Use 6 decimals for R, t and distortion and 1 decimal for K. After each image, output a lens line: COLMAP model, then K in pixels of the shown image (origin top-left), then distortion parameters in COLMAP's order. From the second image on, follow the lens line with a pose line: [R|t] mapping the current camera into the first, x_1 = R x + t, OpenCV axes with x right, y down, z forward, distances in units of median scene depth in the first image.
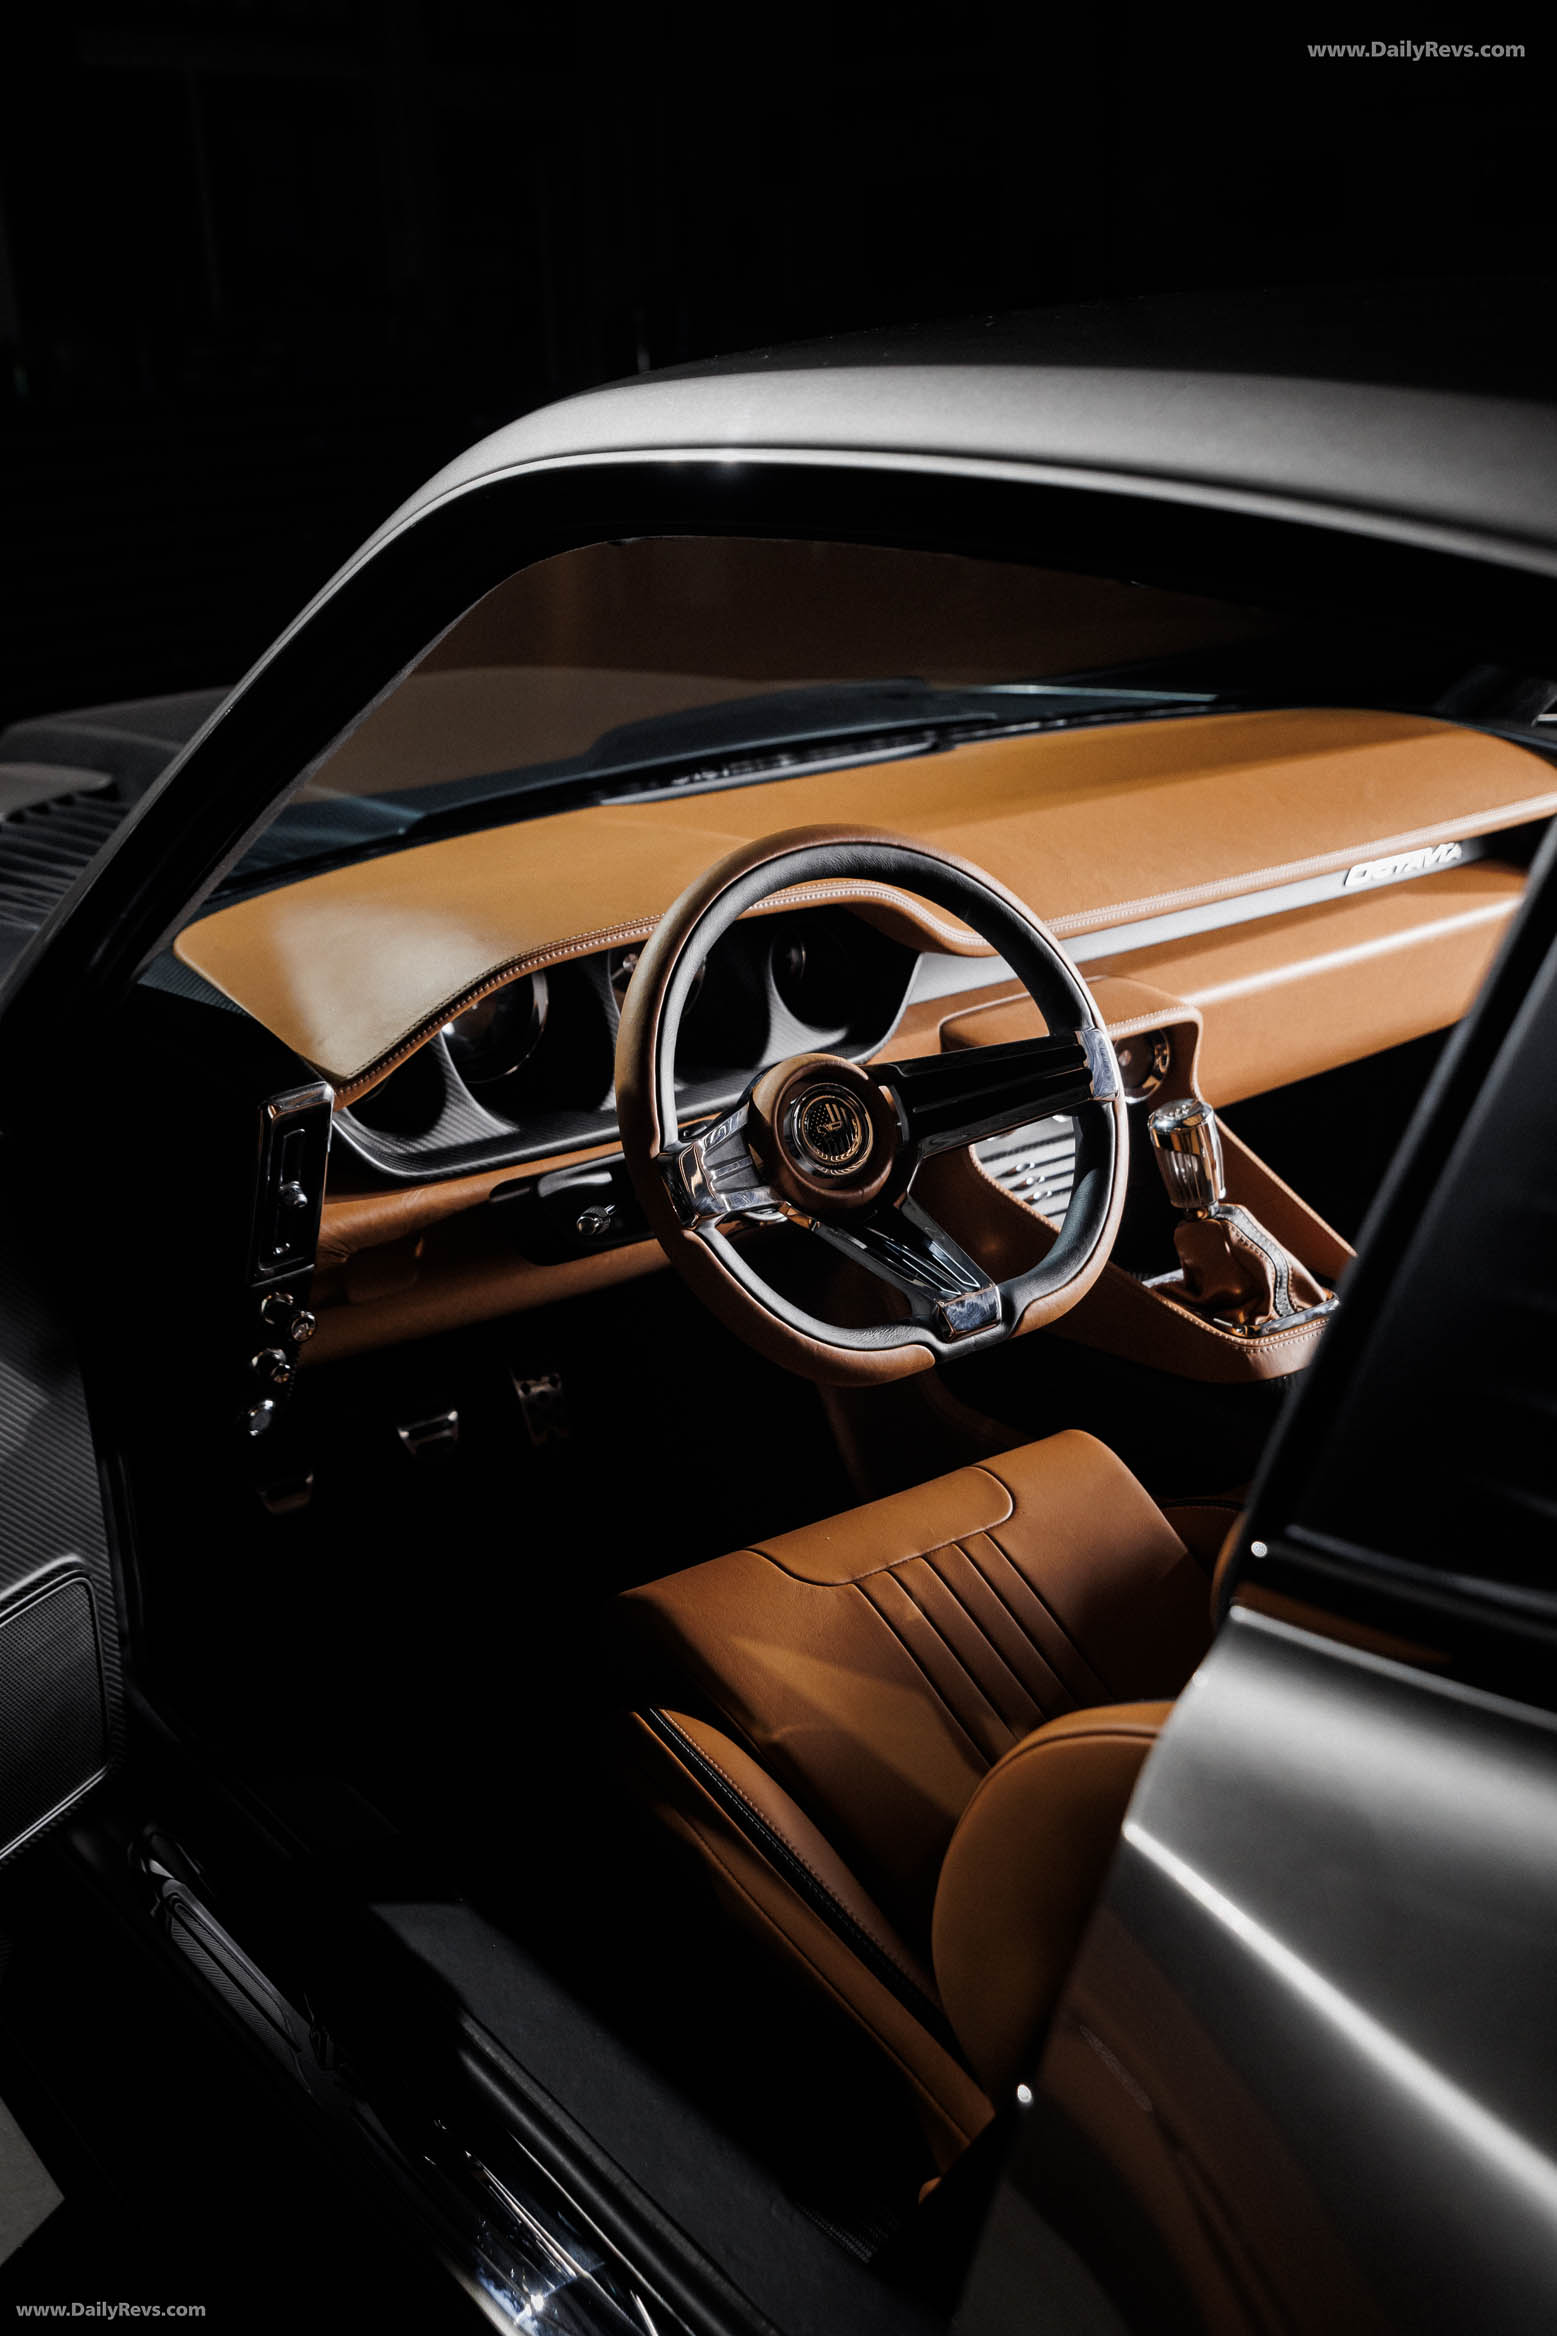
lens RADIAL K [[2486.4, 0, 777.0], [0, 2486.4, 1182.3], [0, 0, 1]] dist [-0.022861, 0.000000]
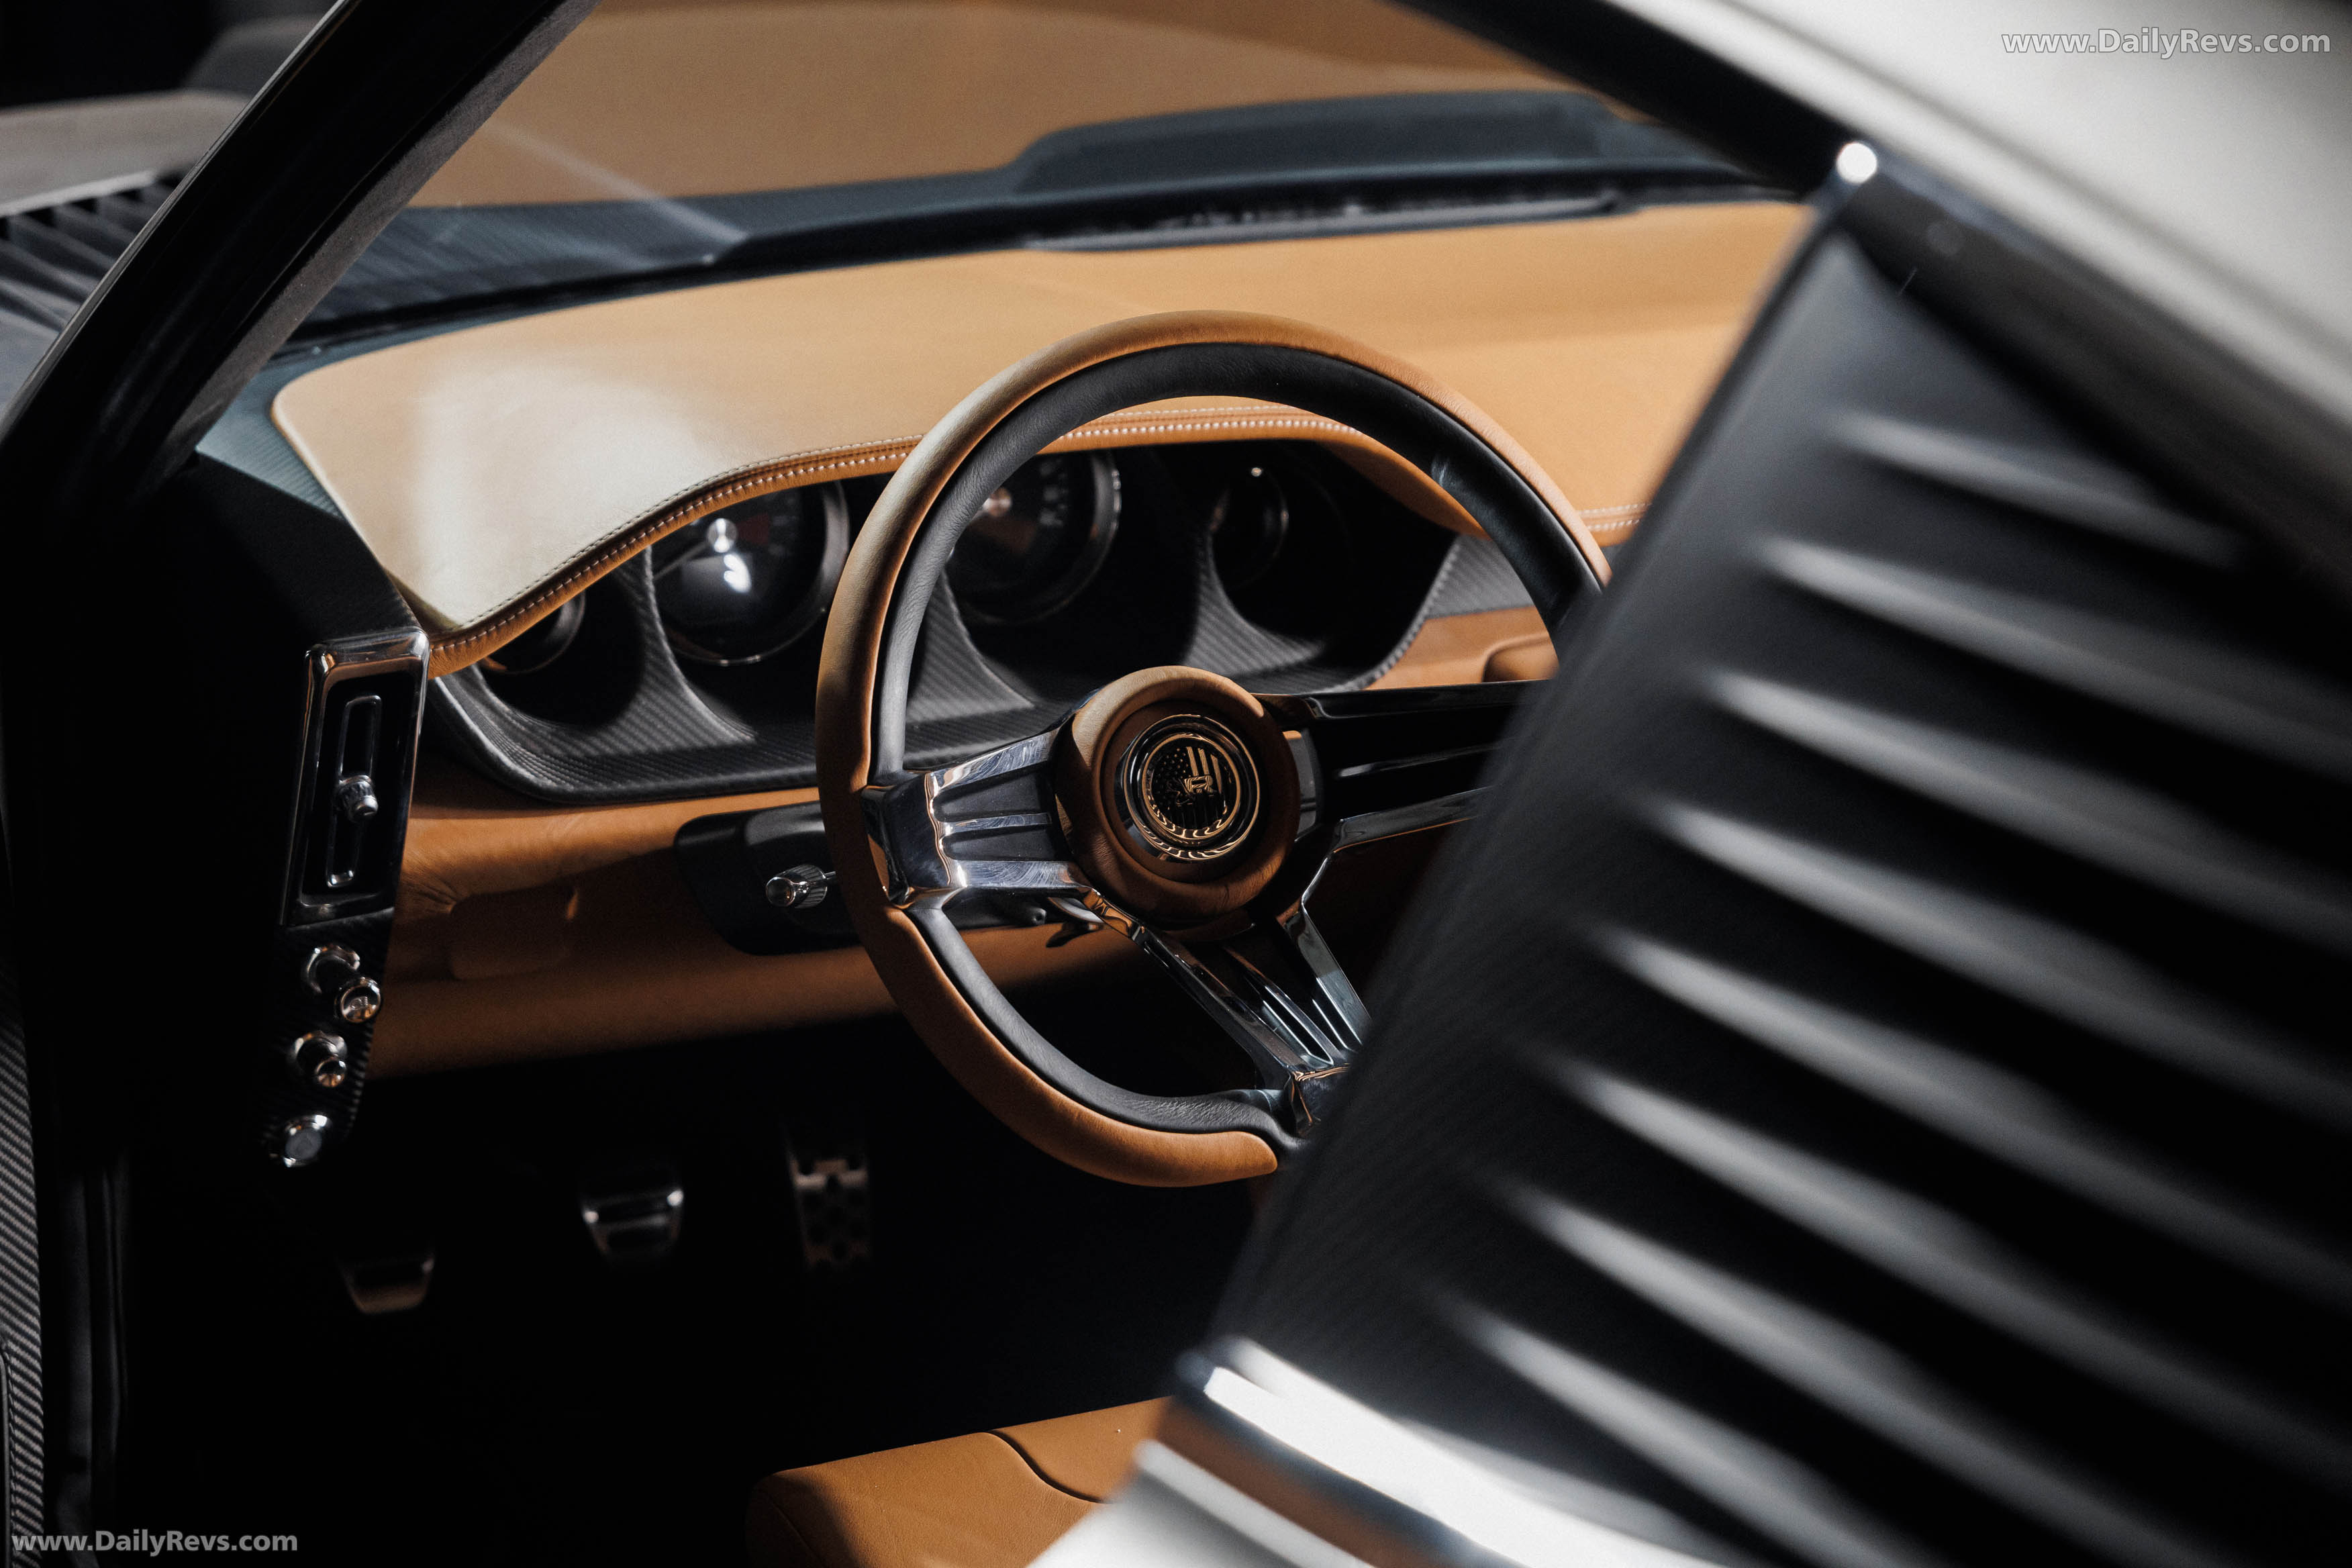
lens RADIAL K [[4440.3, 0, 1162.5], [0, 4440.3, 771.8], [0, 0, 1]] dist [-0.023304, 0.000000]
pose [[0.986630, 0.110111, -0.120157, 0.143700], [-0.114185, 0.993078, -0.027542, 0.006439], [0.116292, 0.040894, 0.992373, -0.122784]]
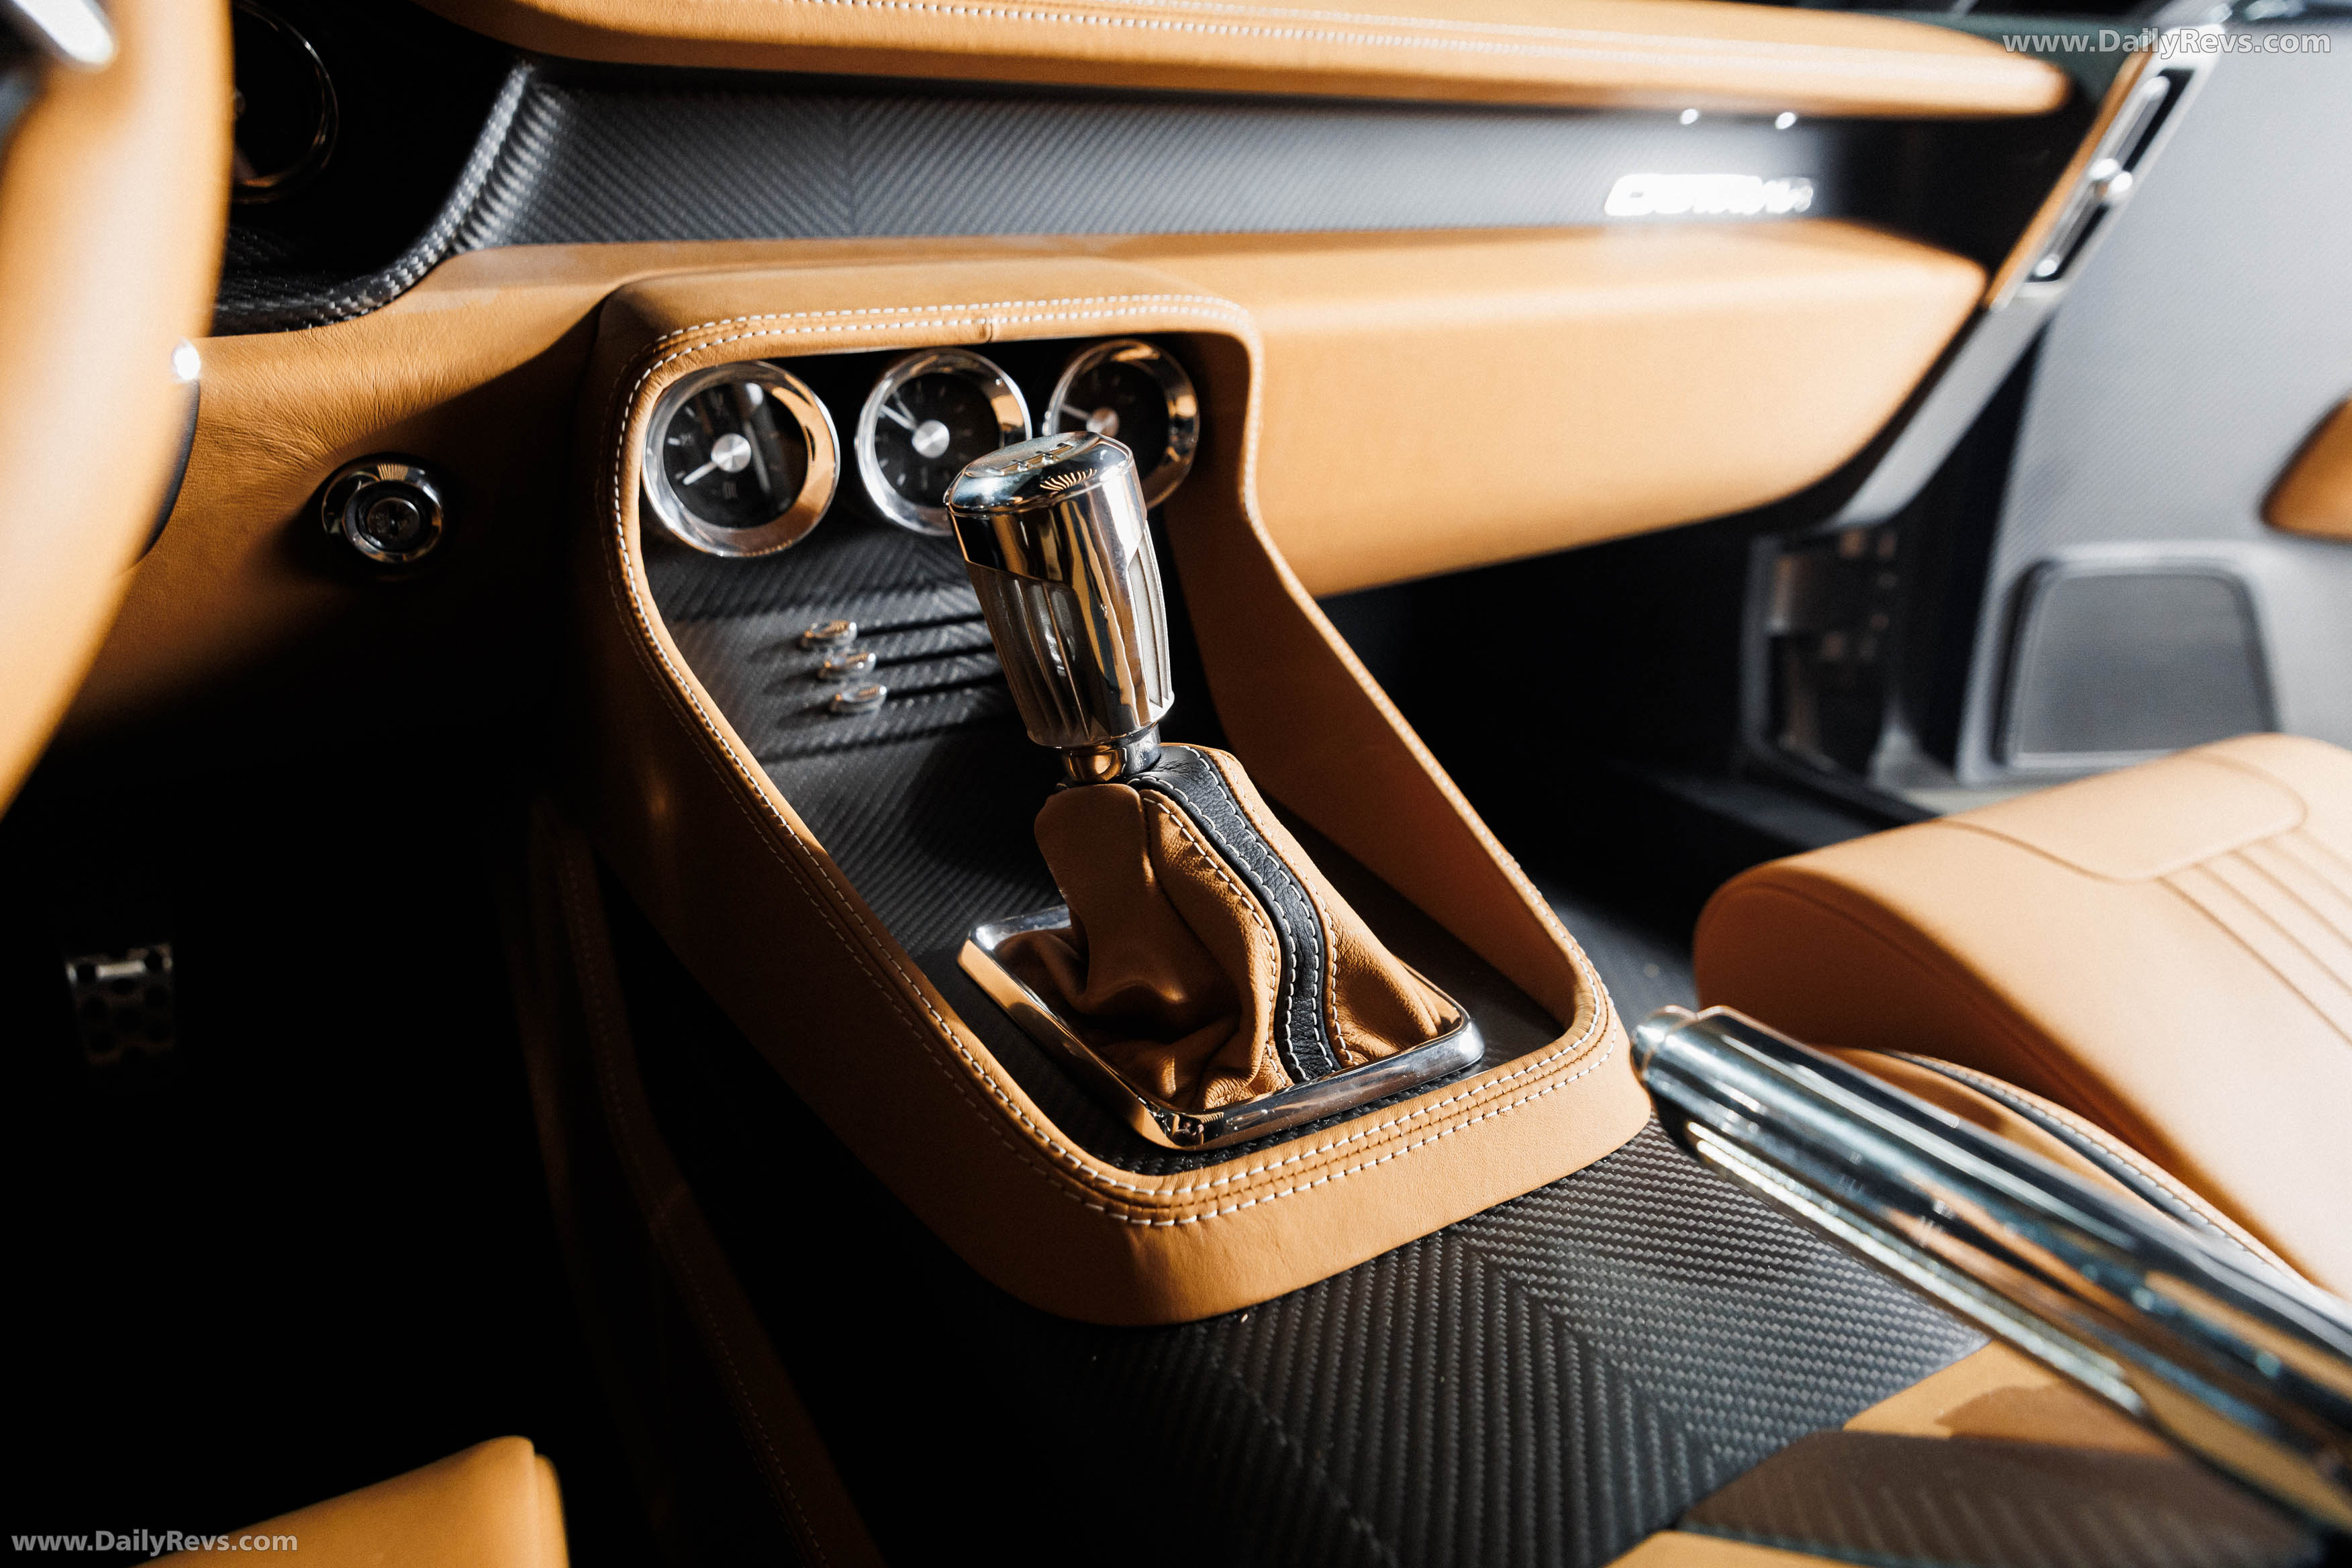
lens RADIAL K [[1579.2, 0, 1176.6], [0, 1579.2, 795.9], [0, 0, 1]] dist [0.001535, -0.004650]
pose [[0.995892, 0.081675, -0.039100, 0.211568], [-0.079475, 0.995327, 0.054847, 0.004324], [0.043397, -0.051514, 0.997729, 0.860157]]
